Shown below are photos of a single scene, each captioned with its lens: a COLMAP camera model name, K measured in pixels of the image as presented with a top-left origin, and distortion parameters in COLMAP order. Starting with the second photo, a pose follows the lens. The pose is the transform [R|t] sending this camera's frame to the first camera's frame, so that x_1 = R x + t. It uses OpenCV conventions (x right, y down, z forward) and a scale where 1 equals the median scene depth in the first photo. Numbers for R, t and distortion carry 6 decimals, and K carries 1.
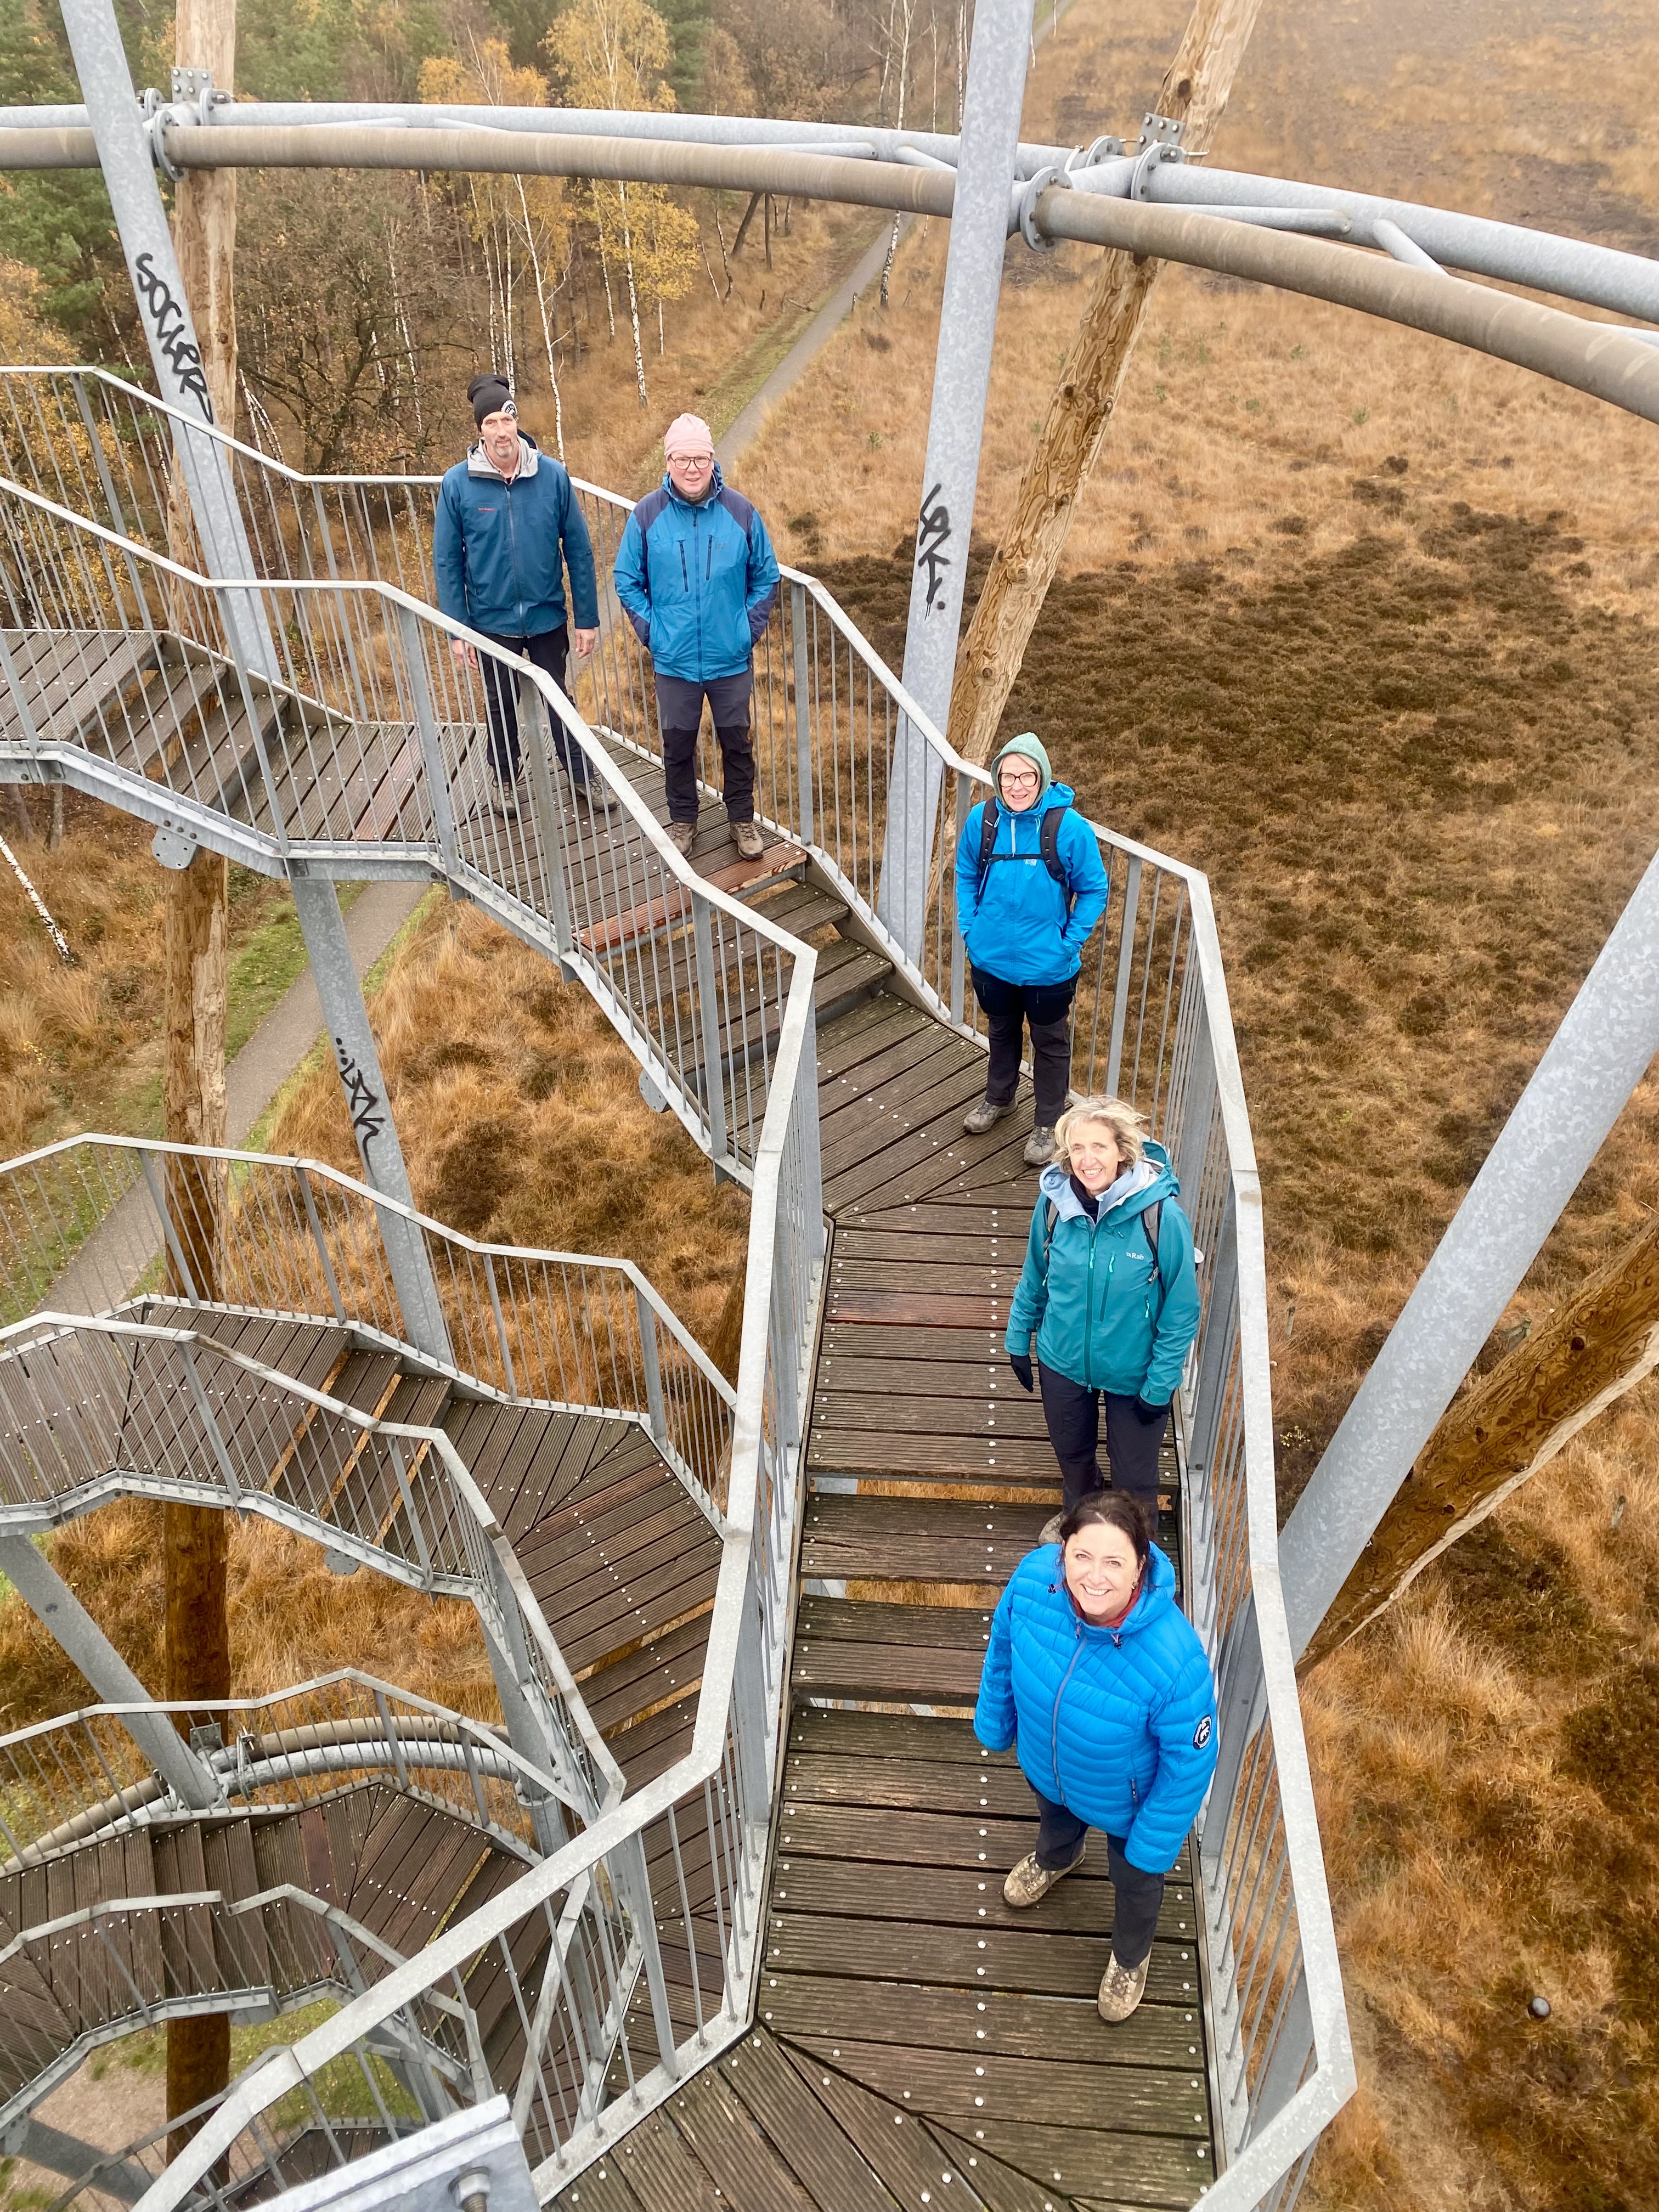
lens RADIAL K [[1647.3, 0, 835.8], [0, 1647.3, 1066.3], [0, 0, 1]] dist [0.117240, -0.135156]
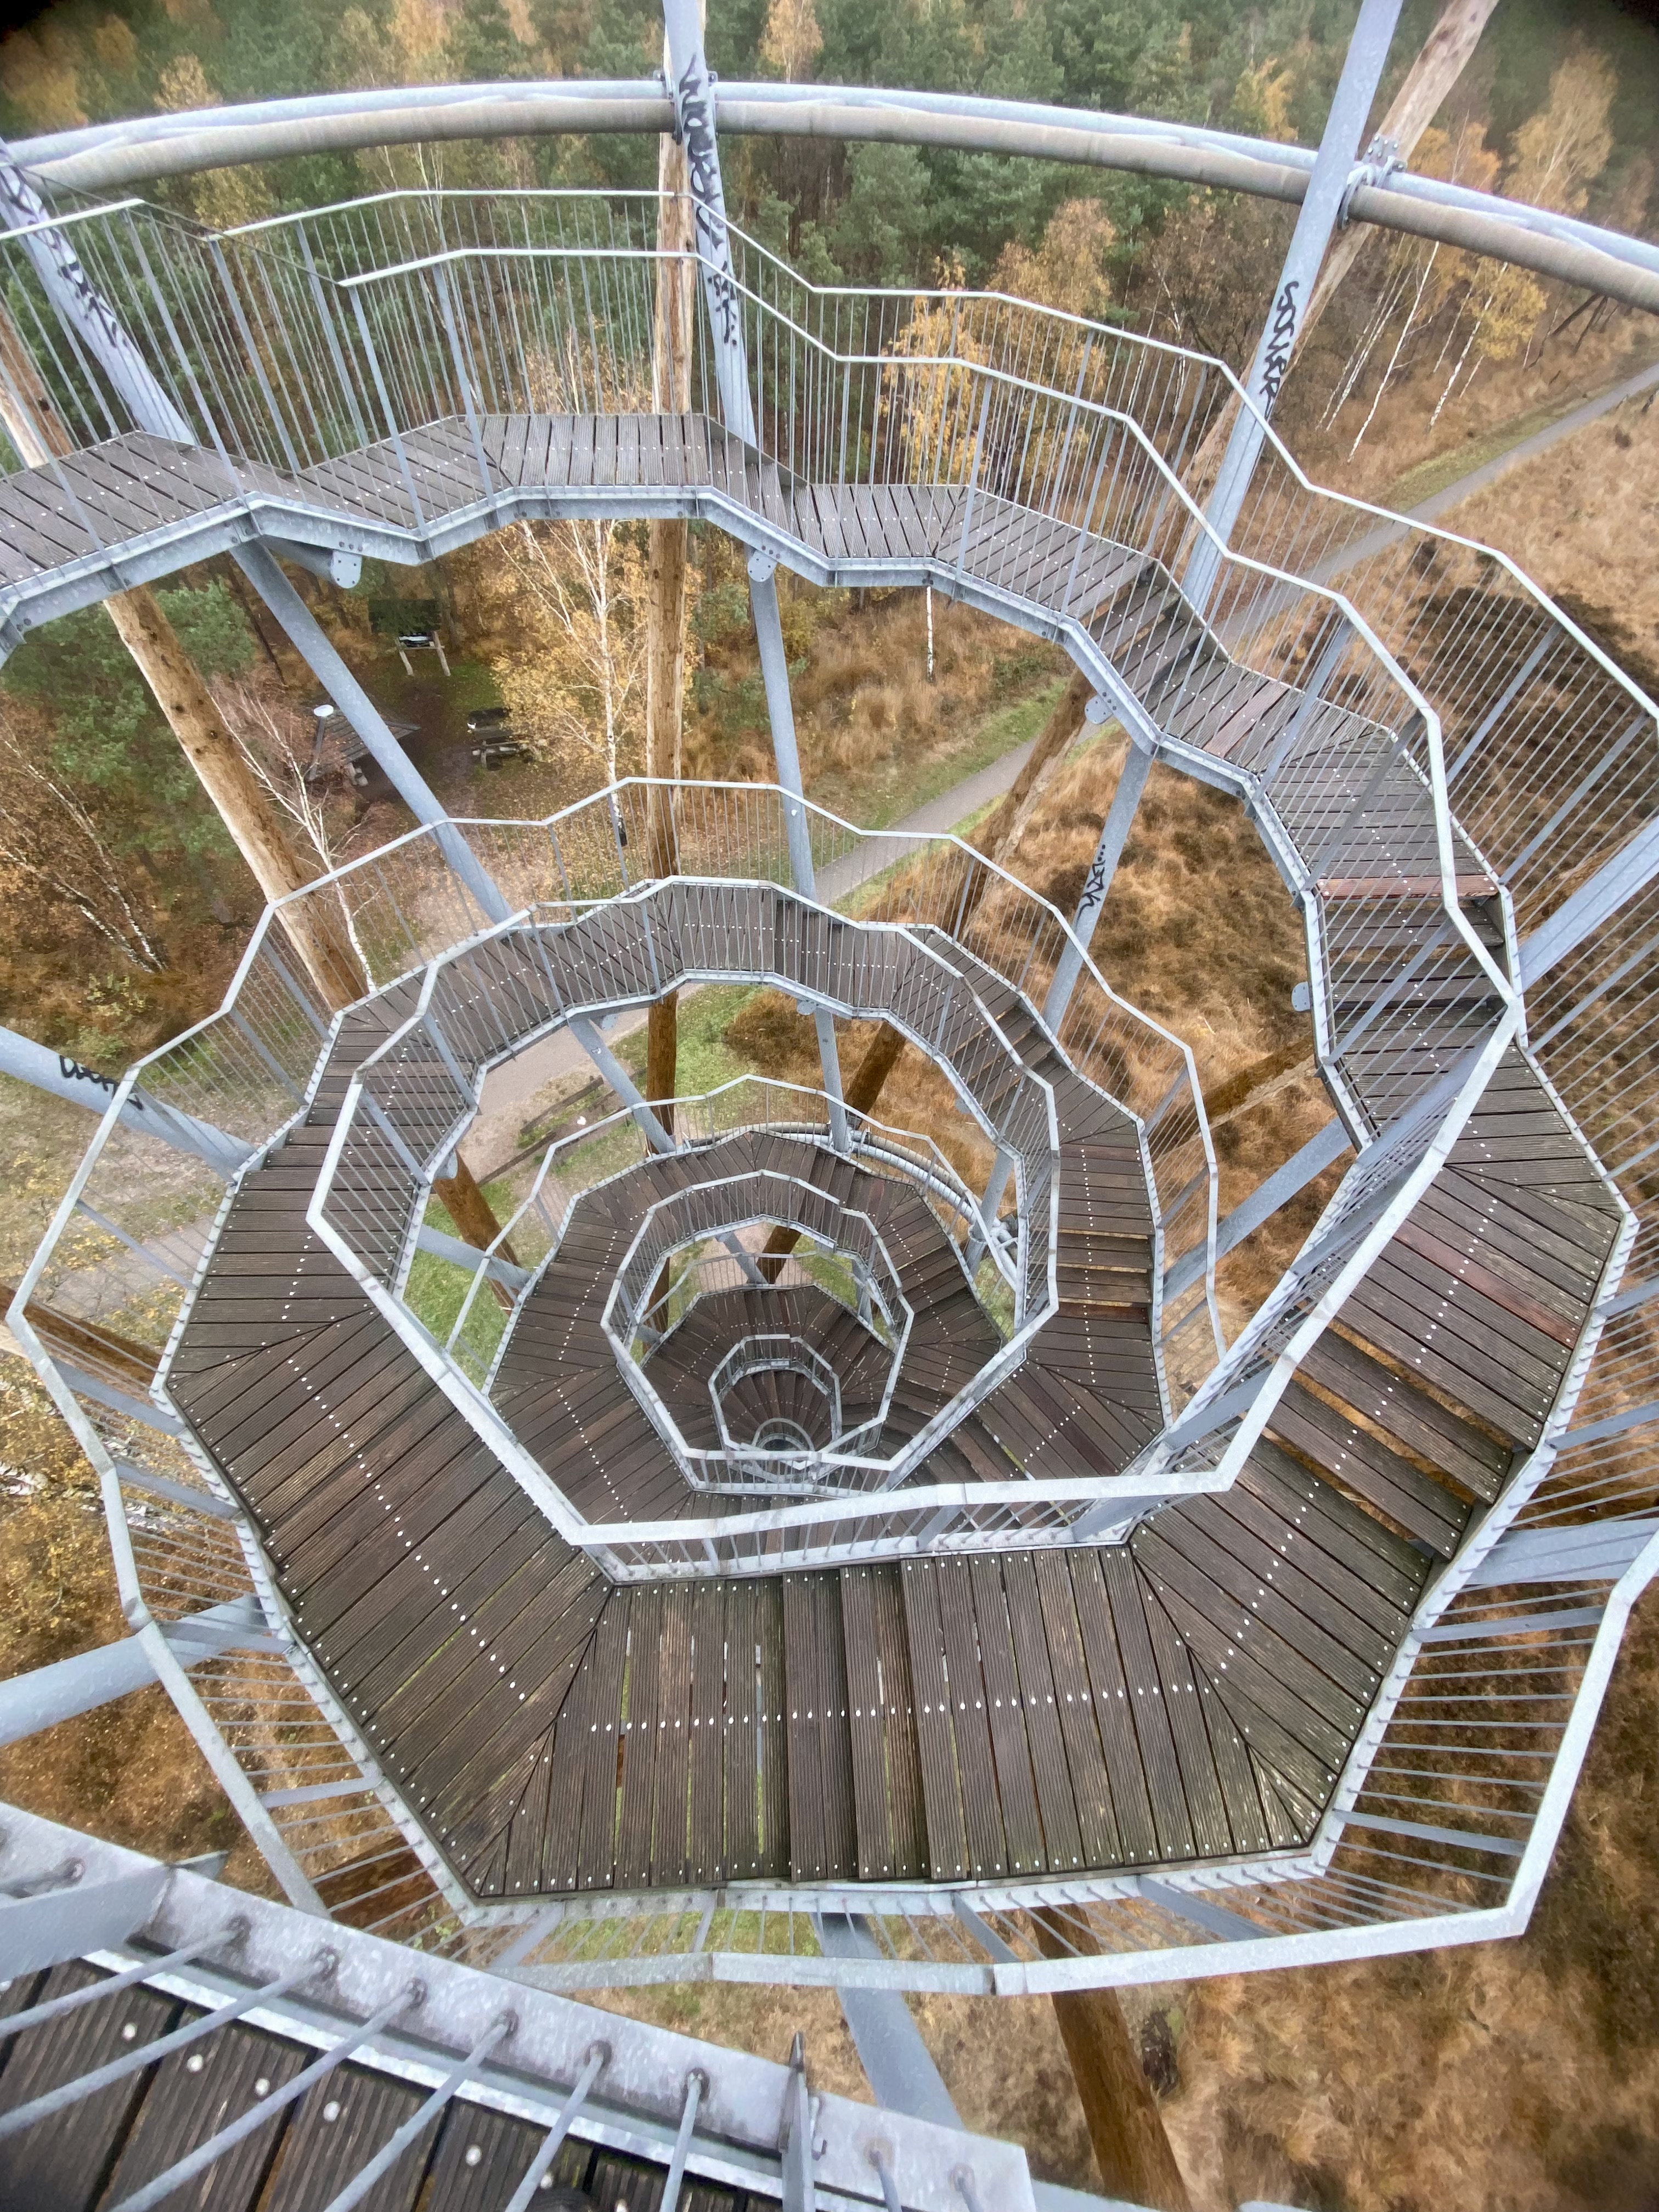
lens RADIAL K [[892.0, 0, 829.5], [0, 892.0, 1106.0], [0, 0, 1]] dist [0.000364, -0.011919]
pose [[0.806045, 0.520140, -0.282392, -0.130987], [-0.400812, 0.830791, 0.386183, -0.033218], [0.435478, -0.198095, 0.878133, 0.049456]]
